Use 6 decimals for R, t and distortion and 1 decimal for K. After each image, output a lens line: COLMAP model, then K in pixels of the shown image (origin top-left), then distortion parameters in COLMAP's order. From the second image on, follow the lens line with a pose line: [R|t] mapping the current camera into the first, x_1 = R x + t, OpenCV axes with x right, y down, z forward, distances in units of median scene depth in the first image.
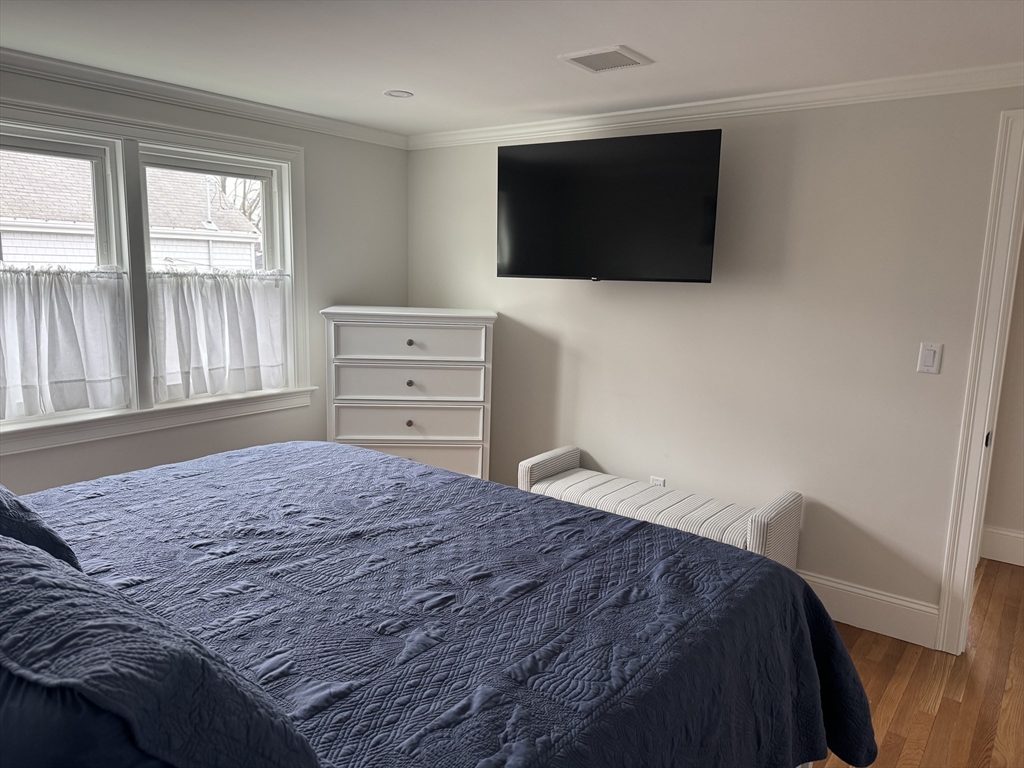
lens RADIAL K [[711.3, 0, 514.7], [0, 711.3, 383.8], [0, 0, 1]] dist [0.066735, -0.082731]
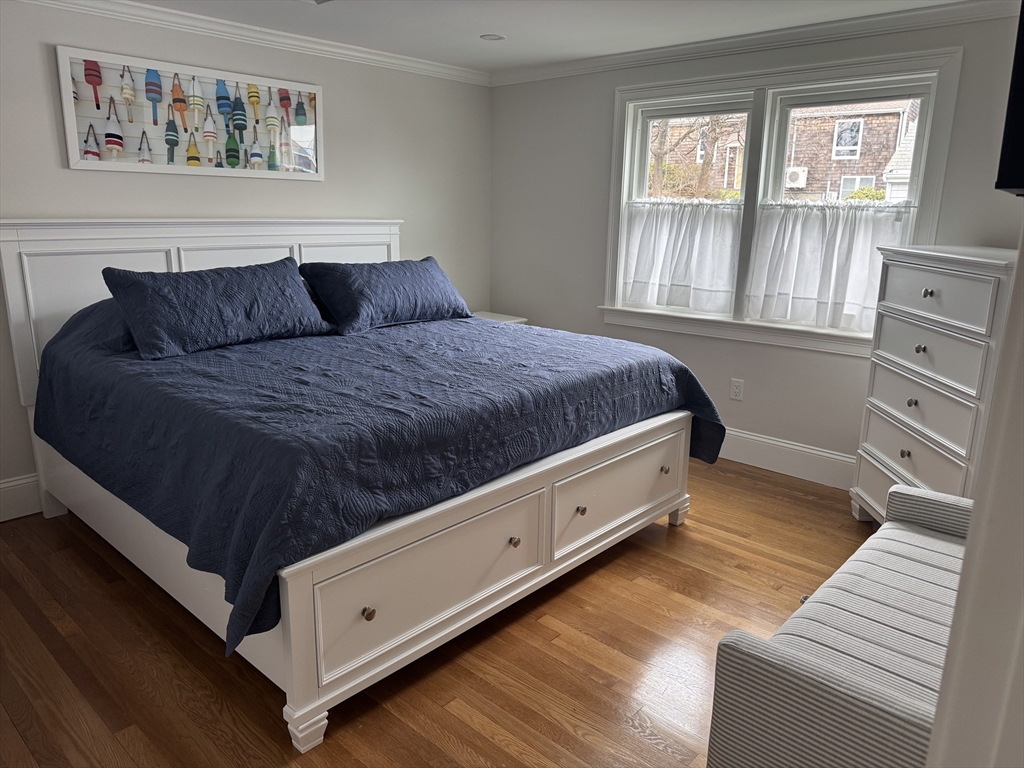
lens RADIAL K [[711.3, 0, 508.0], [0, 711.3, 383.5], [0, 0, 1]] dist [0.066735, -0.082731]
pose [[-0.084788, 0.221539, -0.971458, 0.664116], [-0.172830, 0.956921, 0.233308, -0.072168], [0.981296, 0.187679, -0.042847, 0.652312]]
